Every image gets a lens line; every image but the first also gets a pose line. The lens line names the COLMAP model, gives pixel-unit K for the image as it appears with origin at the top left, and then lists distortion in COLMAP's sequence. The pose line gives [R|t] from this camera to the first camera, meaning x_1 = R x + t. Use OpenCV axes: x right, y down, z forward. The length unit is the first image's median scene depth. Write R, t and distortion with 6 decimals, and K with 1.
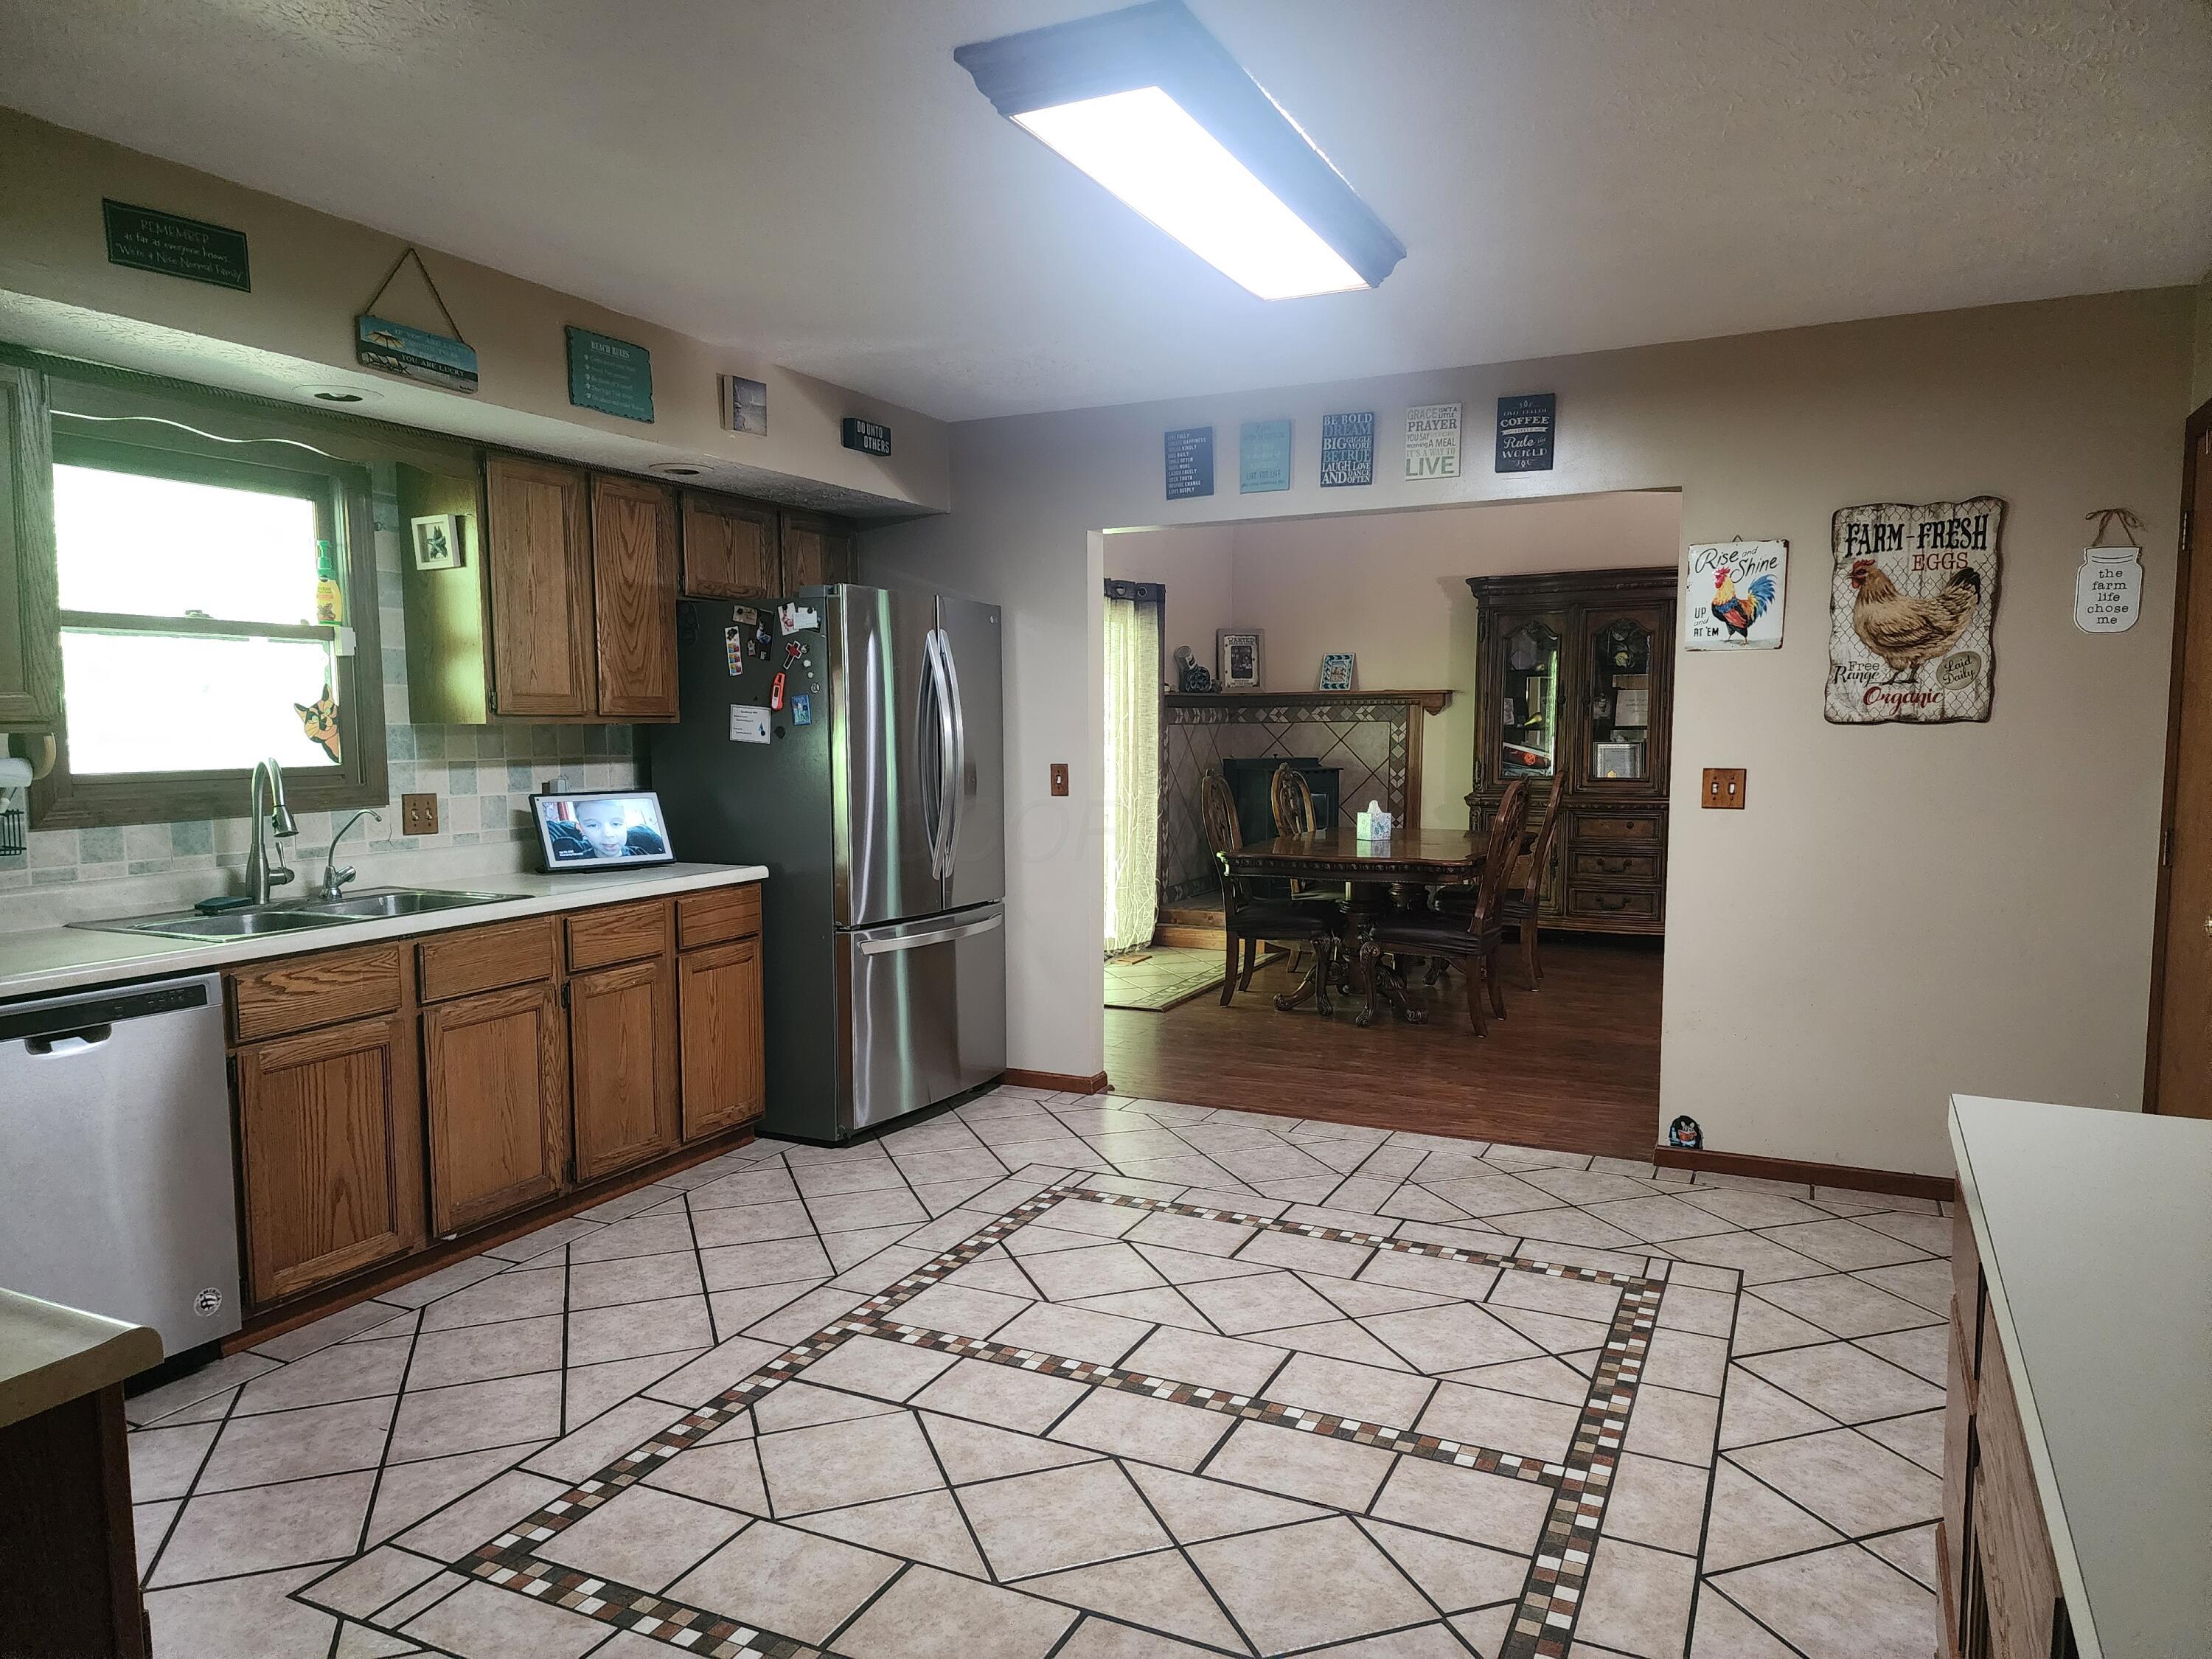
lens RADIAL K [[1470.0, 0, 1099.5], [0, 1470.0, 865.3], [0, 0, 1]] dist [0.081372, -0.074513]
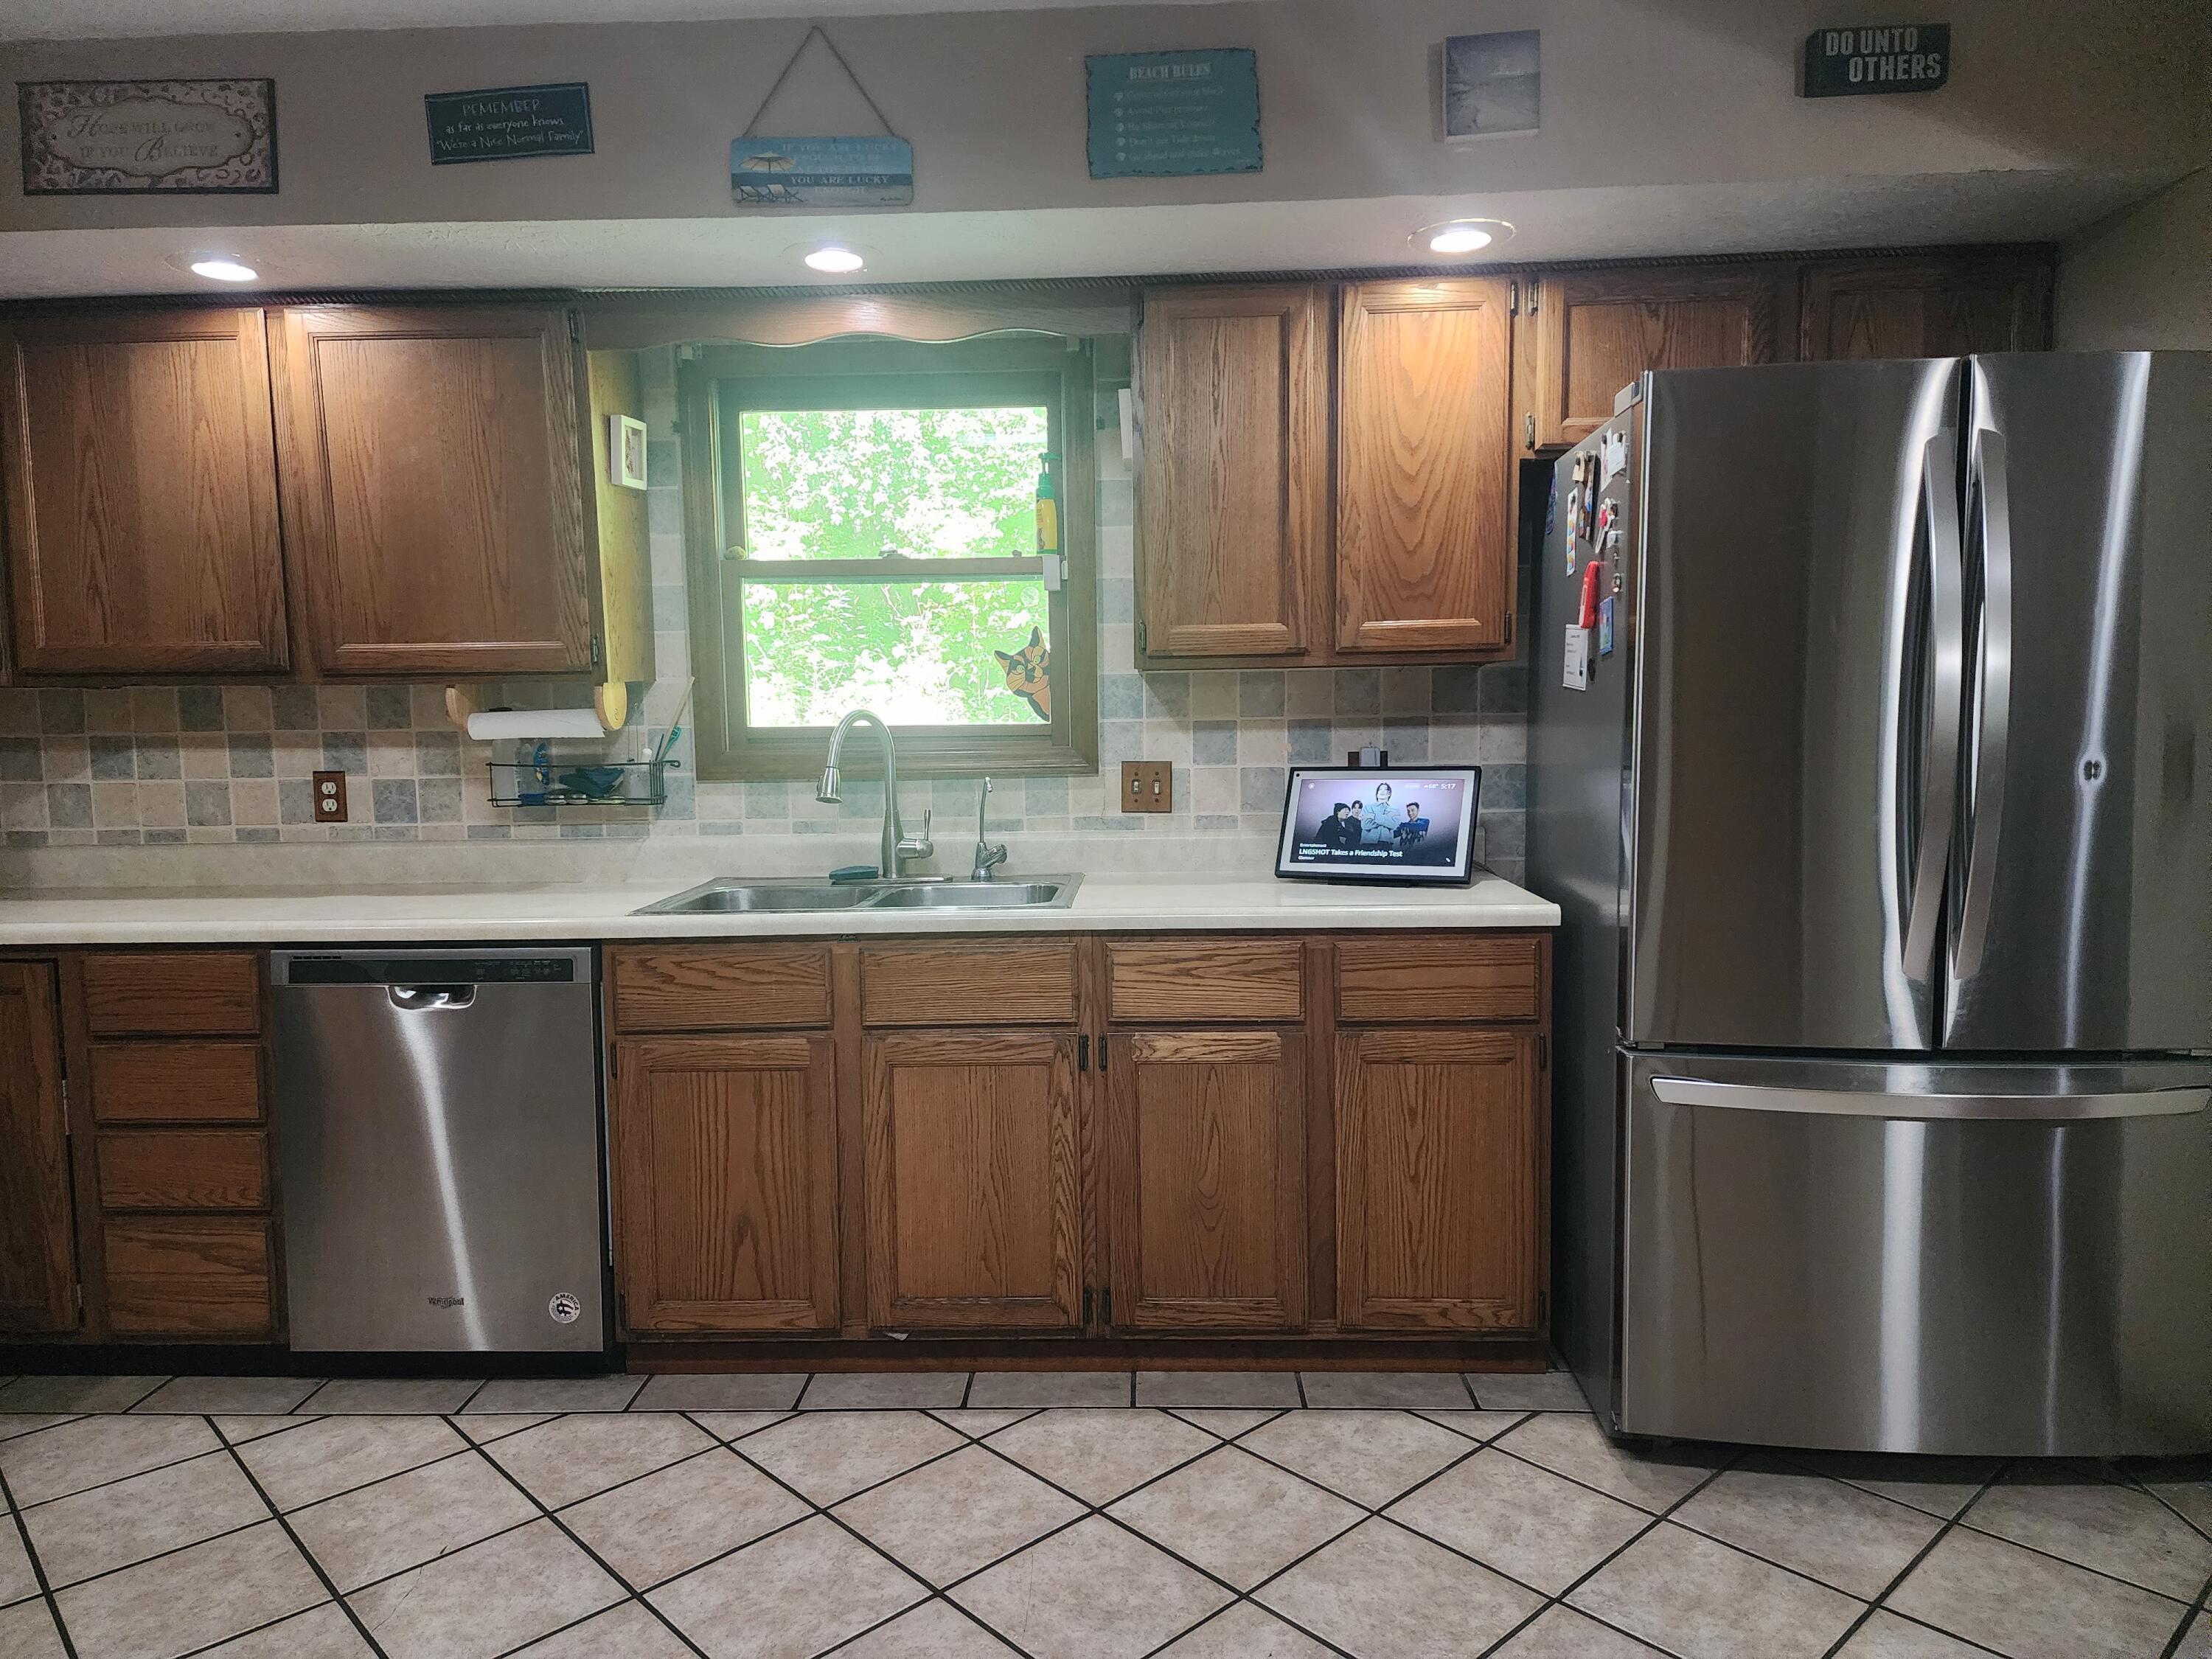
lens RADIAL K [[1473.7, 0, 1094.5], [0, 1473.7, 837.0], [0, 0, 1]] dist [0.084099, -0.075567]
pose [[0.401945, 0.076801, -0.912437, 0.279471], [-0.076943, 0.995785, 0.049921, -0.051192], [0.912425, 0.050140, 0.406161, 0.755995]]
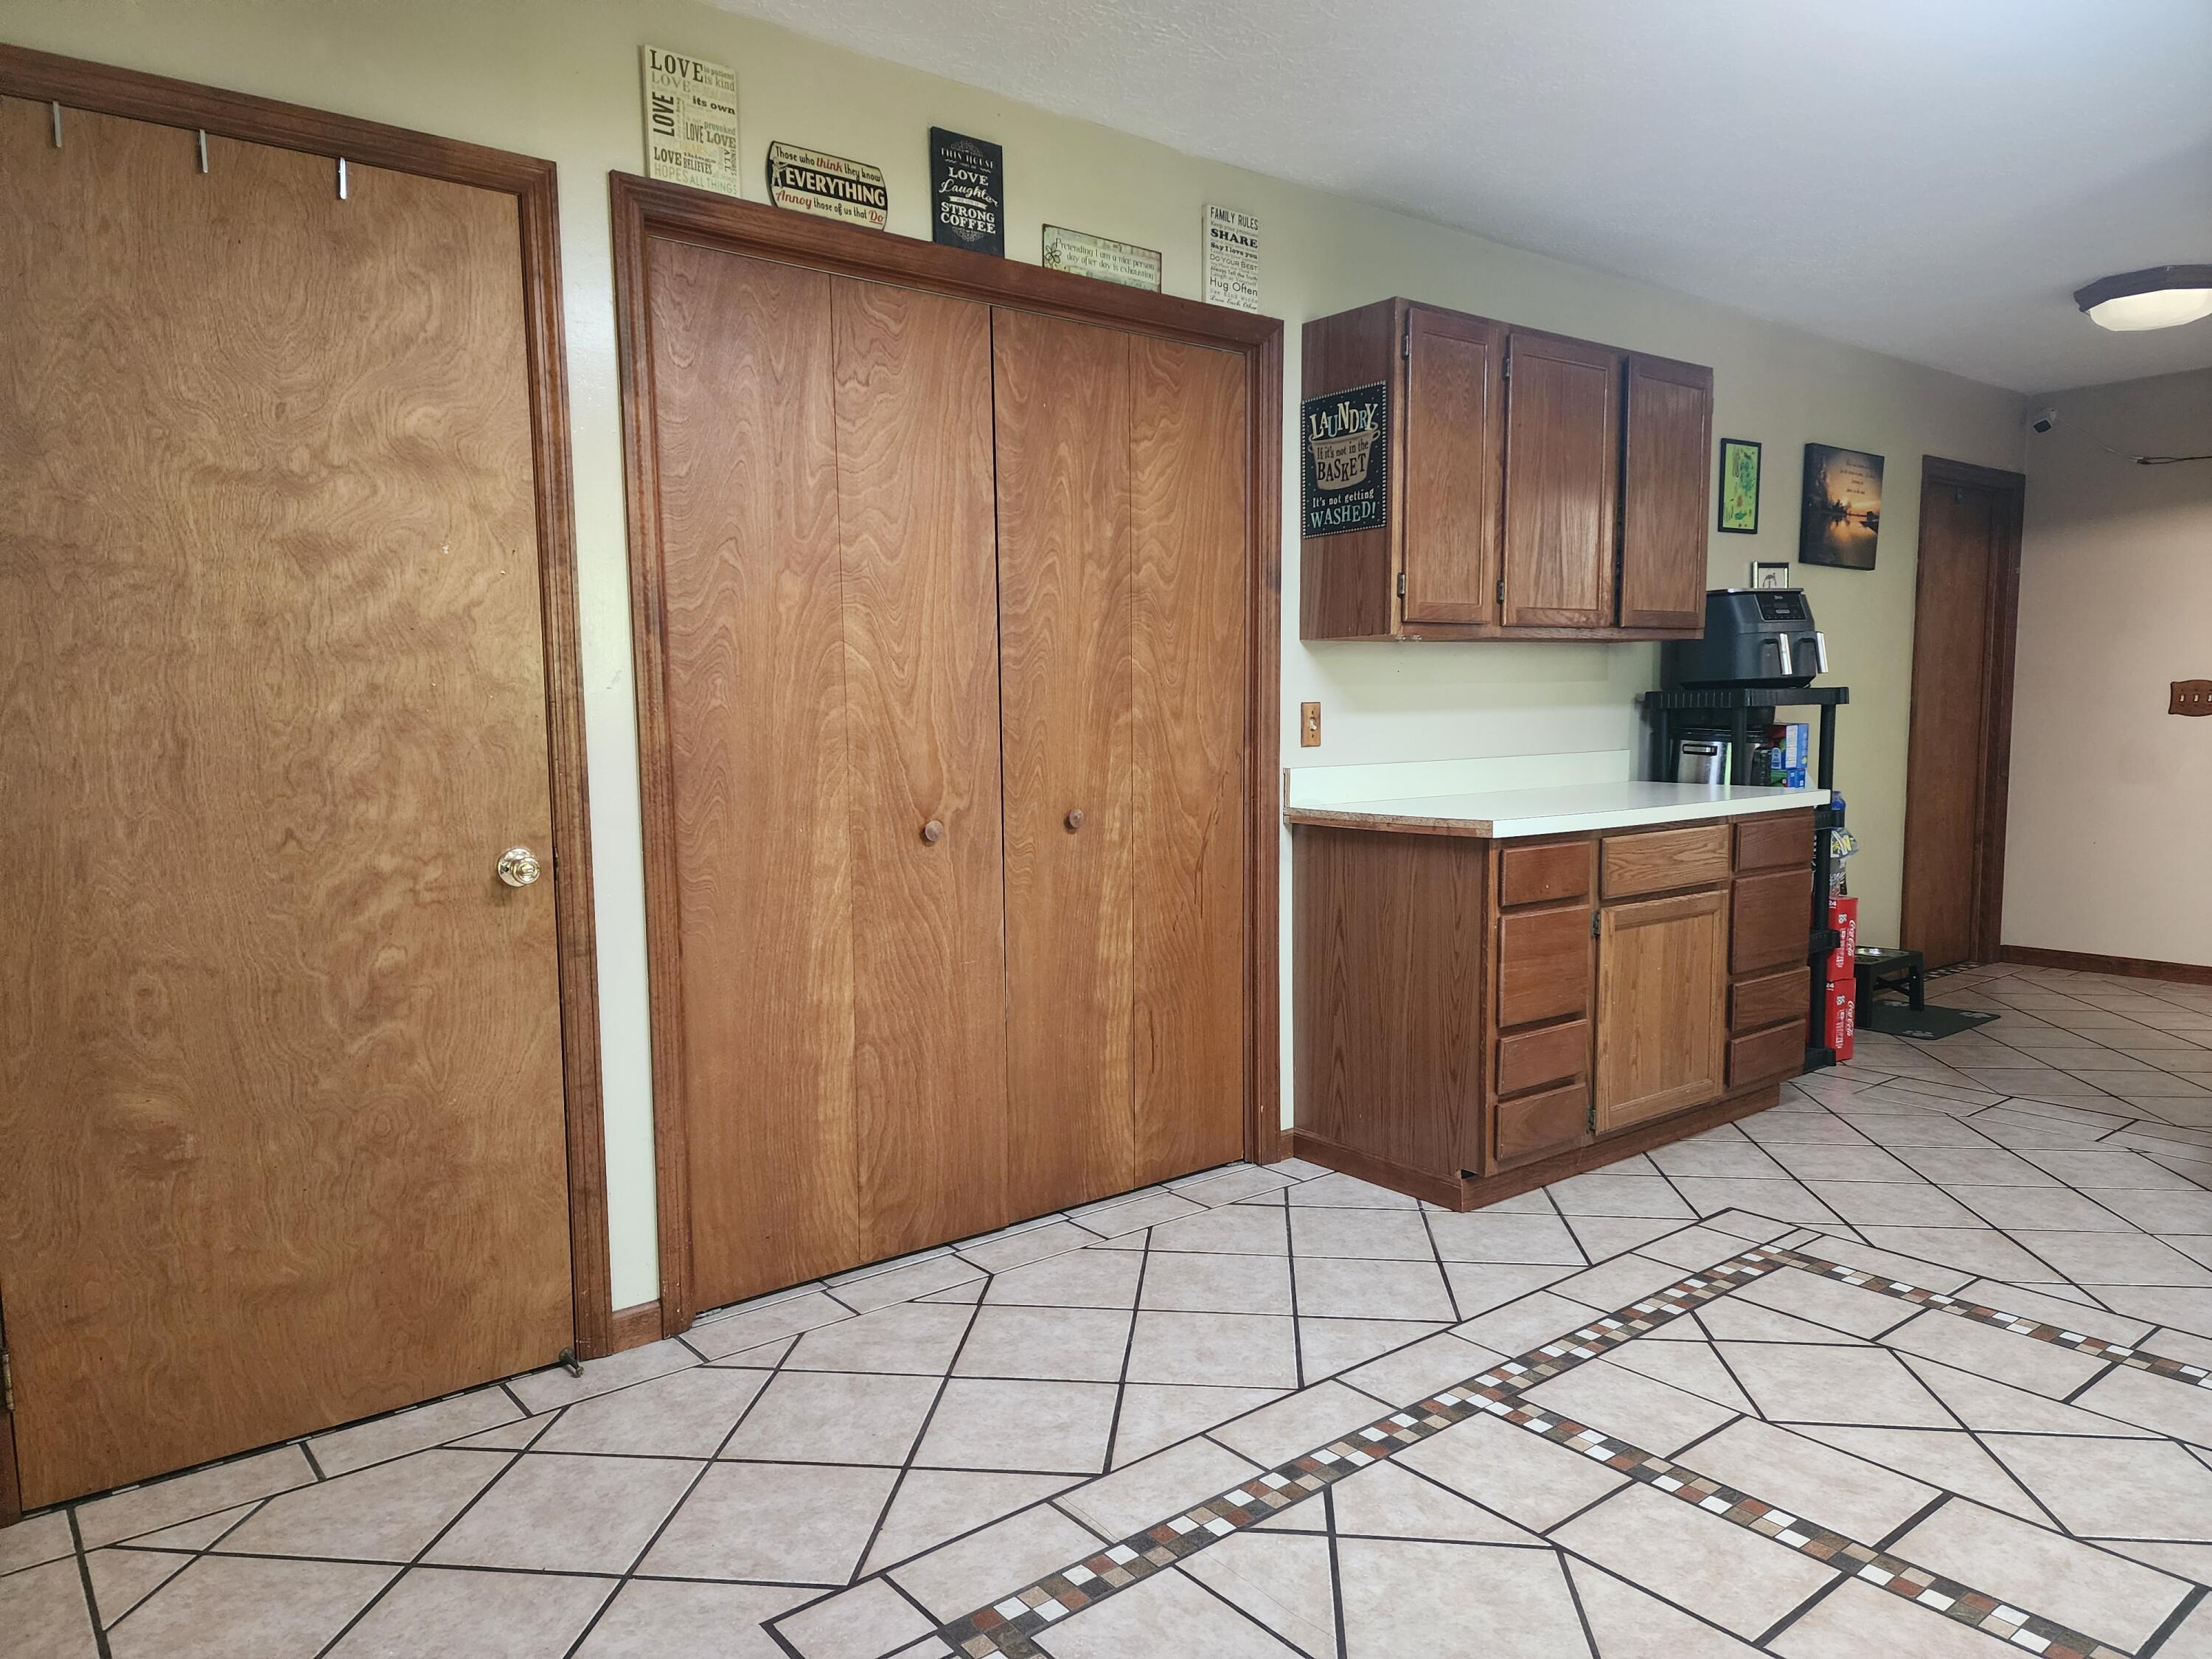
lens RADIAL K [[1470.8, 0, 1101.3], [0, 1470.8, 858.2], [0, 0, 1]] dist [0.078057, -0.063764]
pose [[-0.903413, -0.031732, 0.427595, 0.104340], [0.056629, 0.979691, 0.192349, -0.087706], [-0.425015, 0.197984, -0.883269, 1.350657]]
